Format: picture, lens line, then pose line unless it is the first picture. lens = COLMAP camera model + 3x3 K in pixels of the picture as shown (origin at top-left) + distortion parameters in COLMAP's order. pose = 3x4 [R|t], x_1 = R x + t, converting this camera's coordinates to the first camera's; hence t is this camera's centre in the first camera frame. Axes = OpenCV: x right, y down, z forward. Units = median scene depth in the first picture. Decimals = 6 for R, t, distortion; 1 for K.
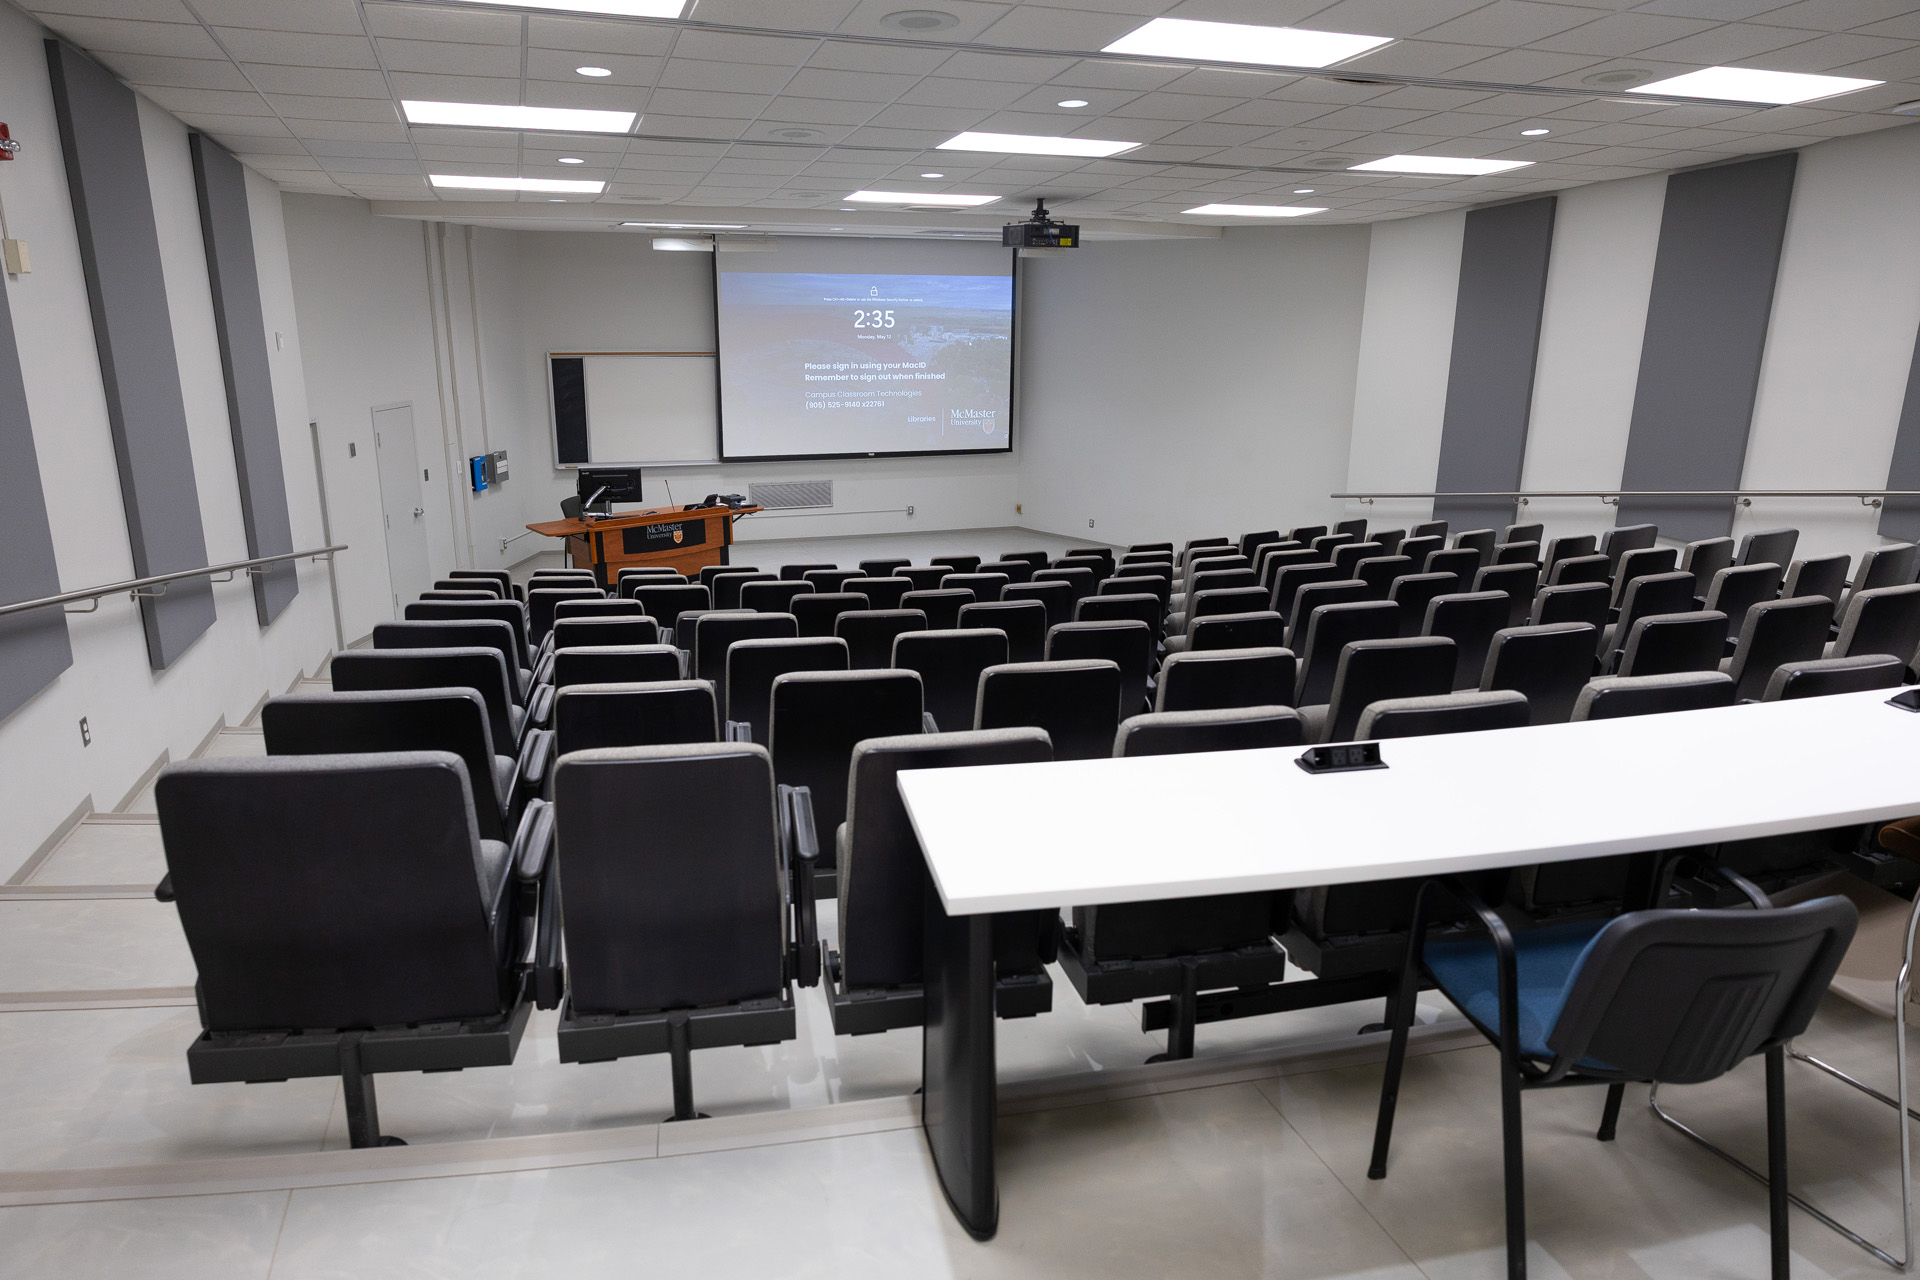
lens RADIAL K [[1293.8, 0, 965.0], [0, 1293.8, 646.2], [0, 0, 1]] dist [0.002565, 0.008276]
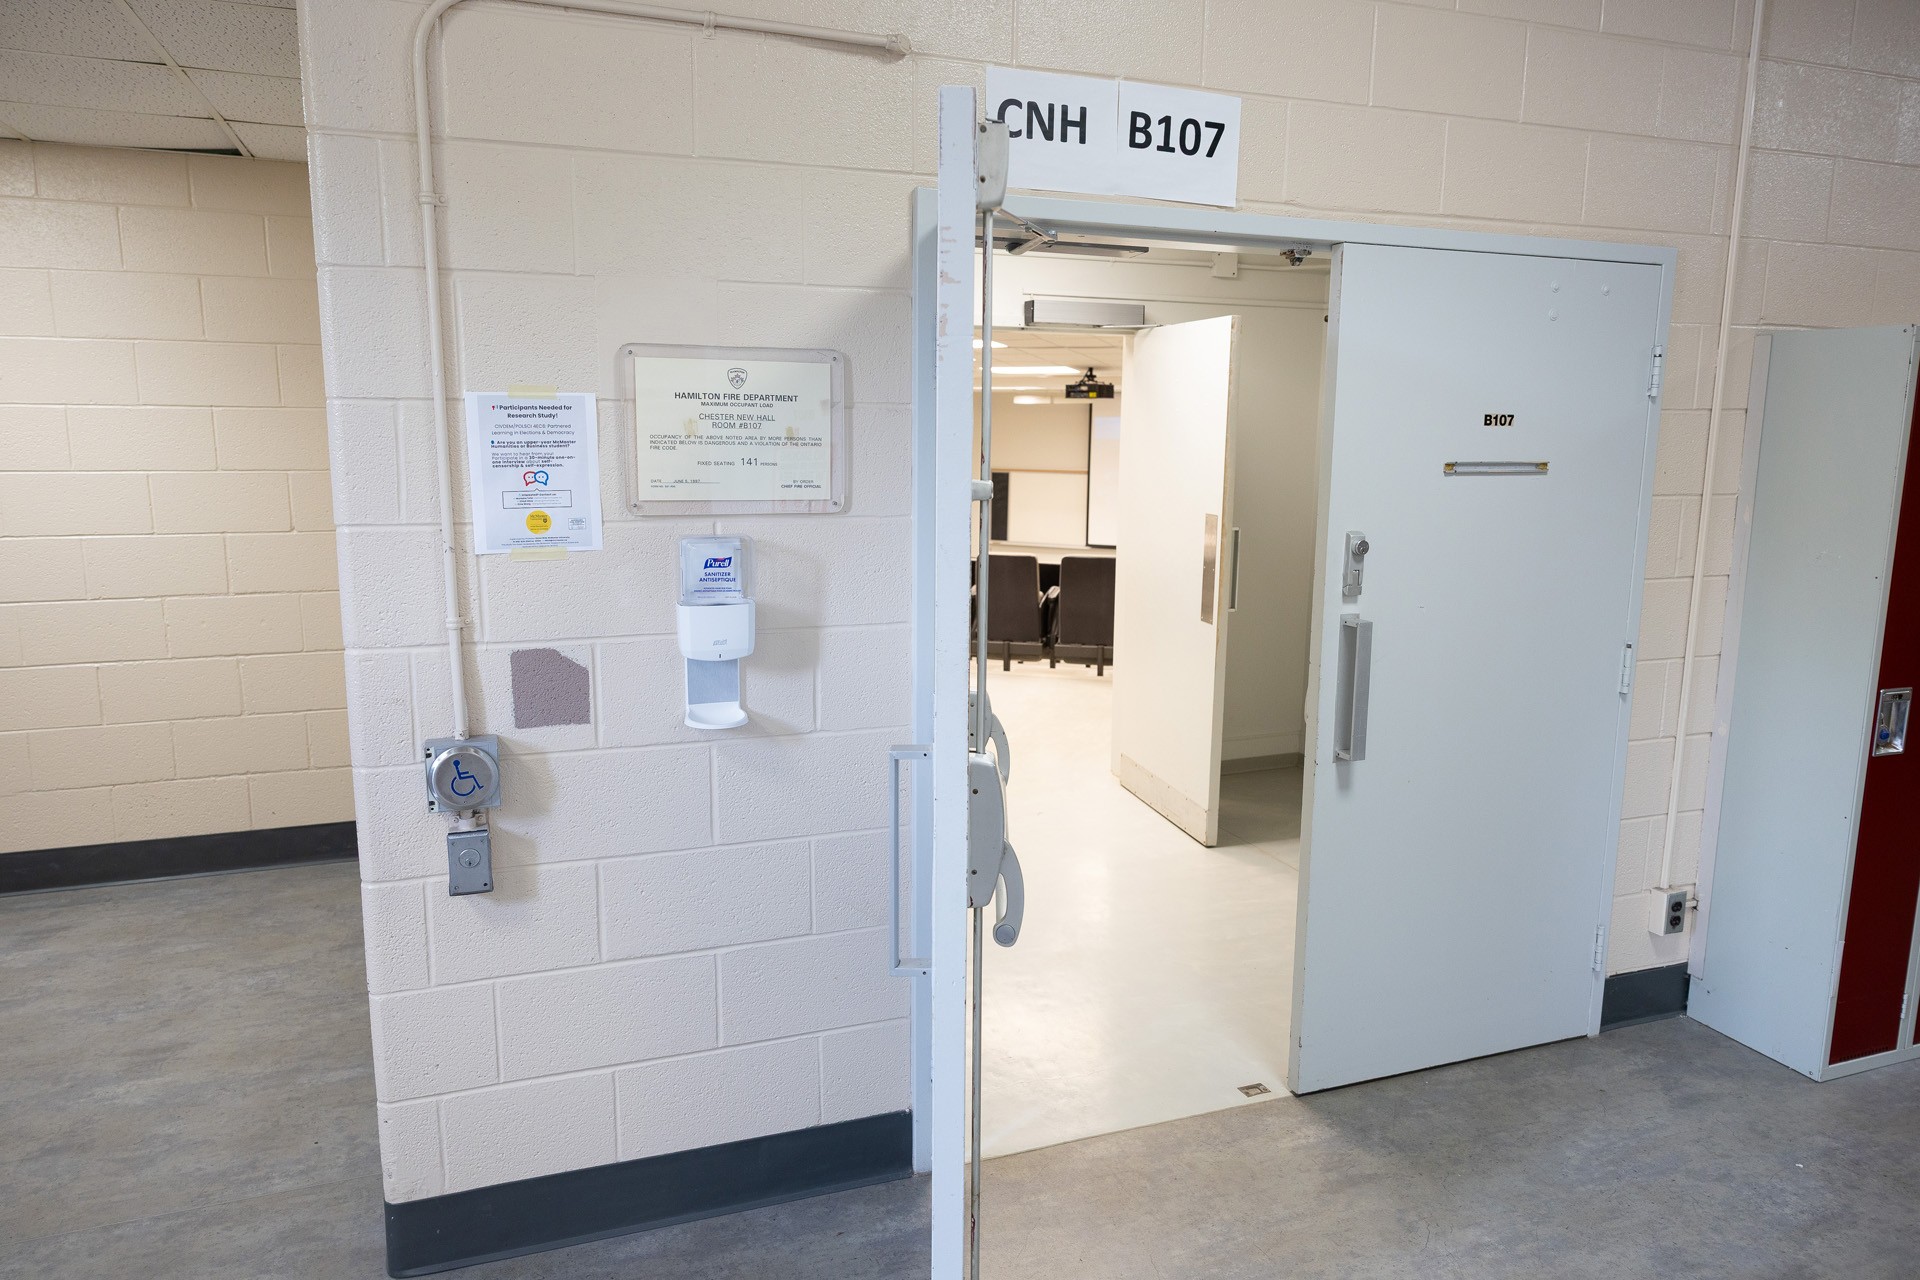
lens RADIAL K [[1293.8, 0, 965.0], [0, 1293.8, 646.2], [0, 0, 1]] dist [0.002565, 0.008276]
pose [[0.727994, 0.114634, -0.675932, 0.694901], [-0.190020, 0.981034, -0.038279, 0.043814], [0.658724, 0.156308, 0.735969, -0.117776]]
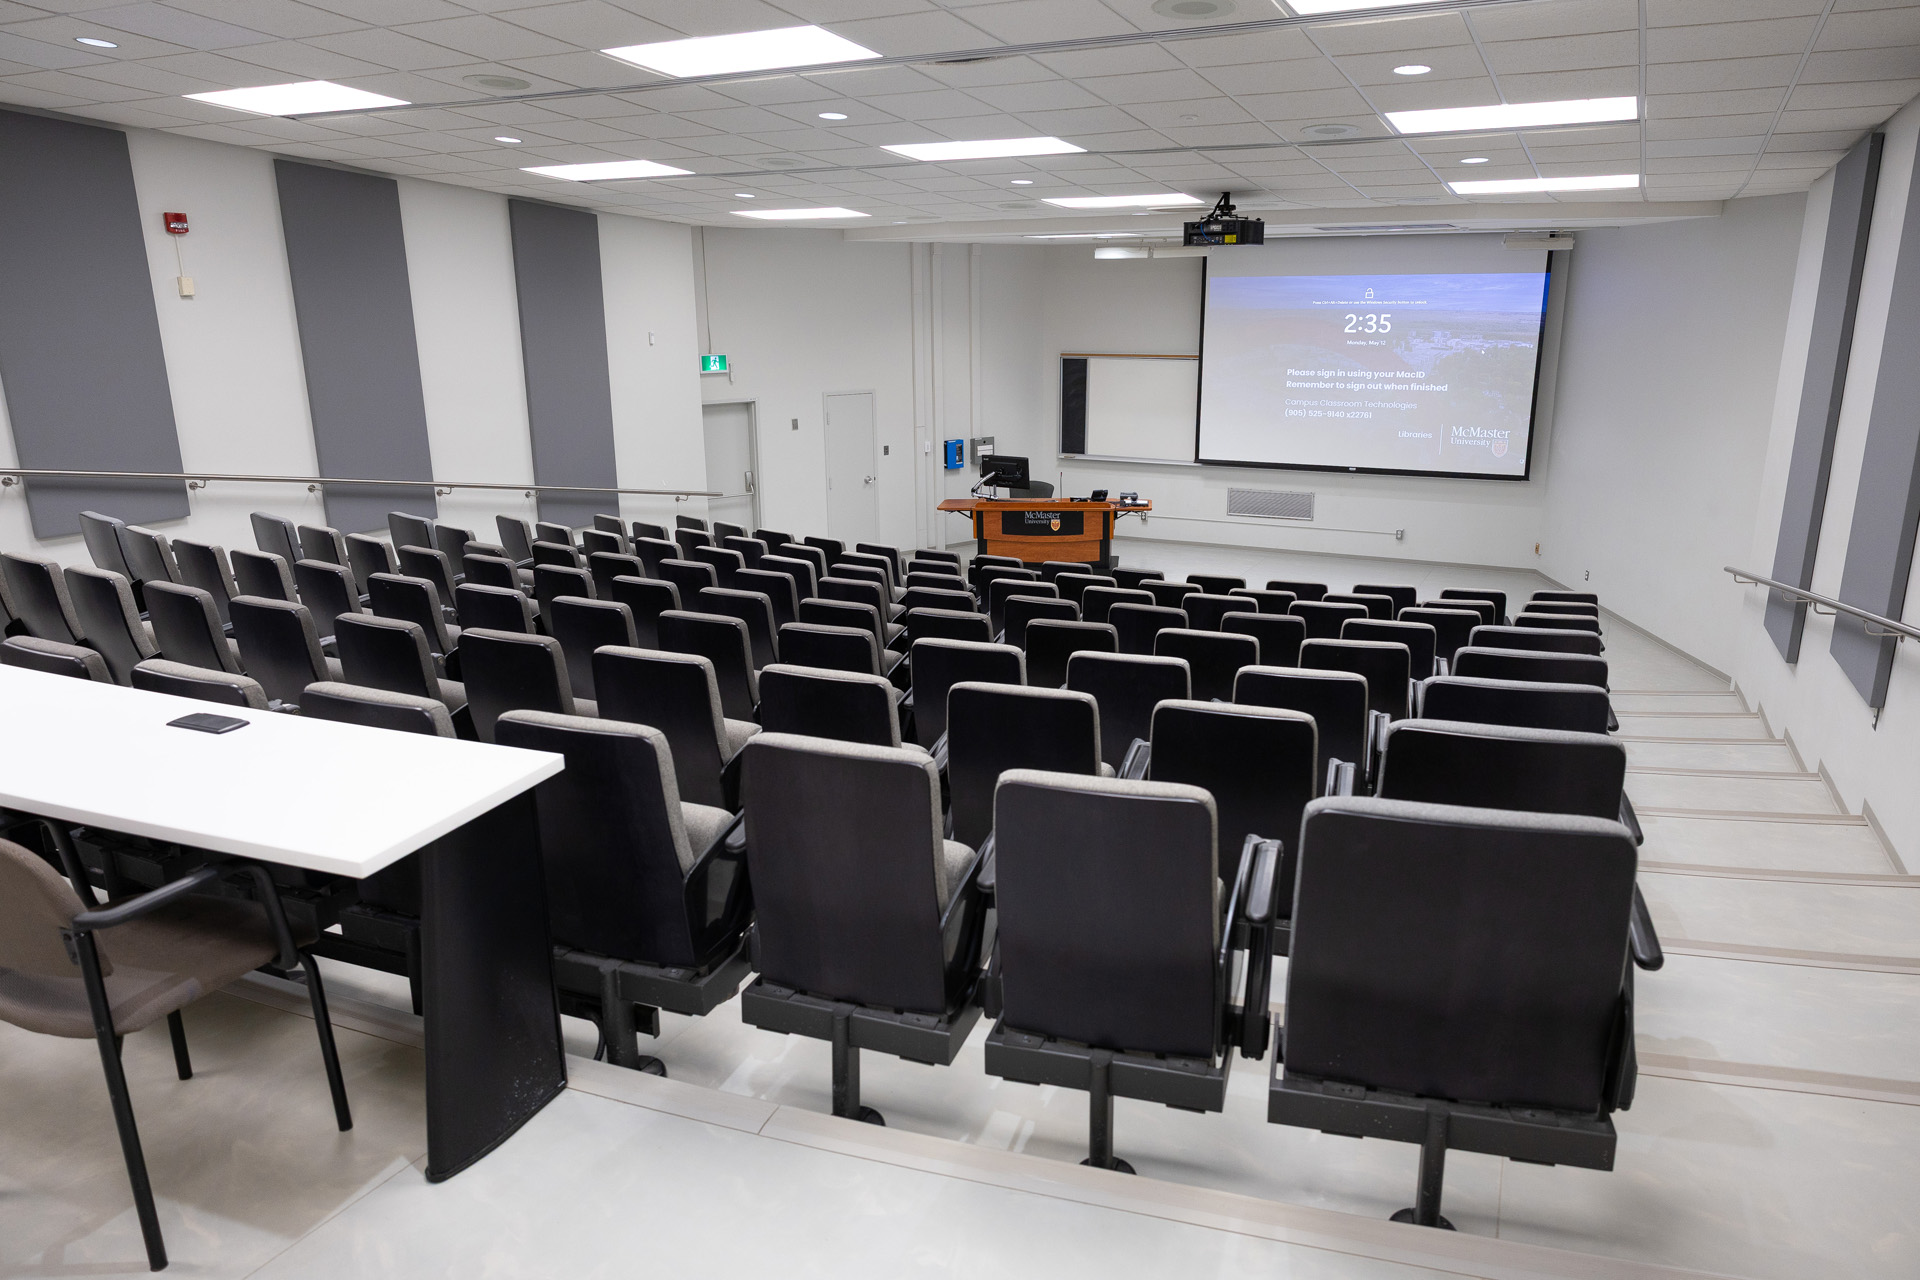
lens RADIAL K [[1293.8, 0, 965.0], [0, 1293.8, 646.2], [0, 0, 1]] dist [0.002565, 0.008276]
pose [[0.690008, 0.176502, -0.701952, 0.430996], [-0.178999, 0.981299, 0.070788, -0.041322], [0.701319, 0.076805, 0.708698, 0.163658]]
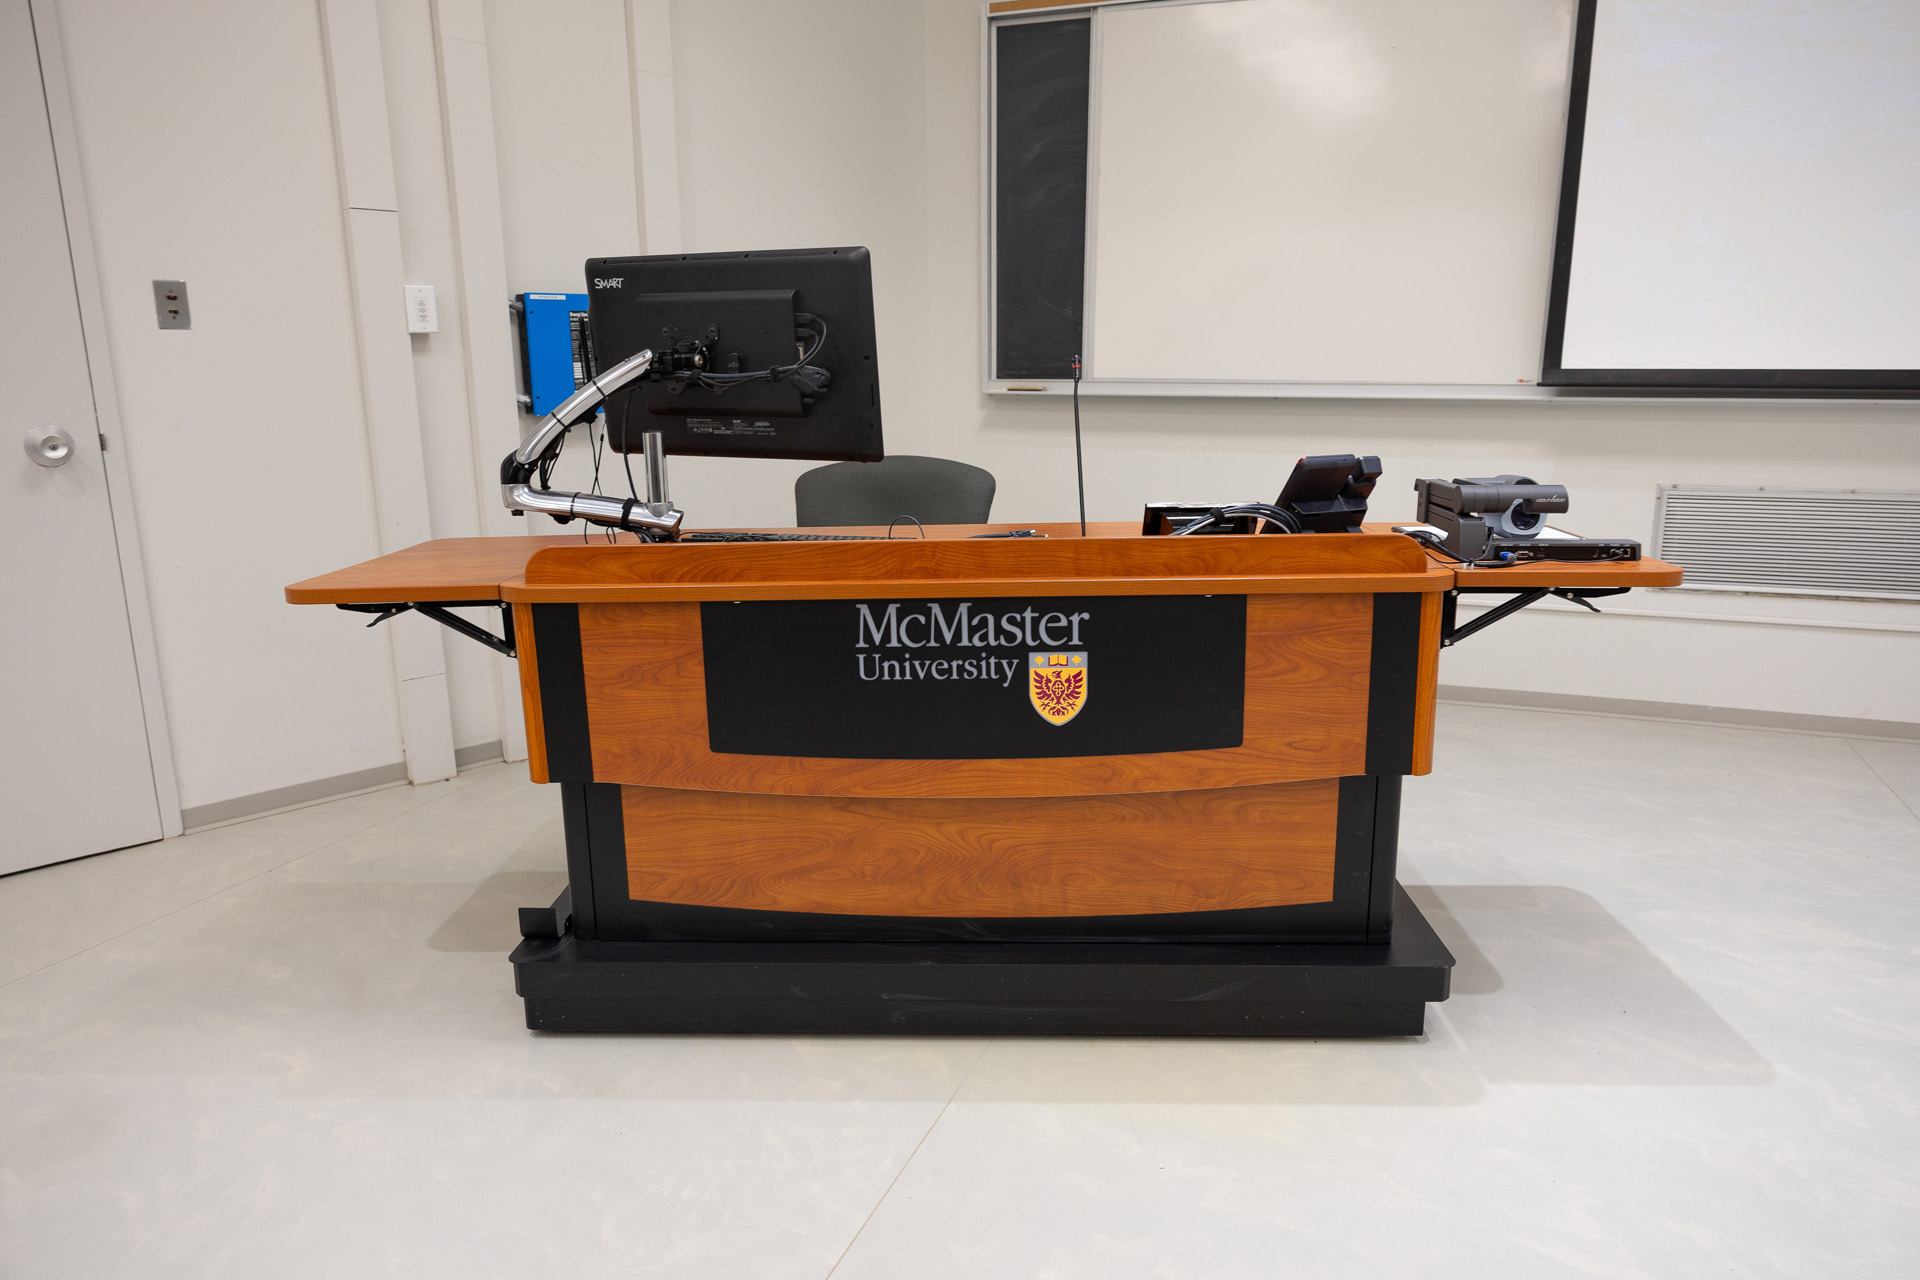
lens RADIAL K [[1293.8, 0, 965.0], [0, 1293.8, 646.2], [0, 0, 1]] dist [0.002565, 0.008276]
pose [[0.762518, 0.126690, -0.634442, -0.109245], [-0.159588, 0.987169, 0.005321, -0.076295], [0.626976, 0.097192, 0.772952, 0.743667]]
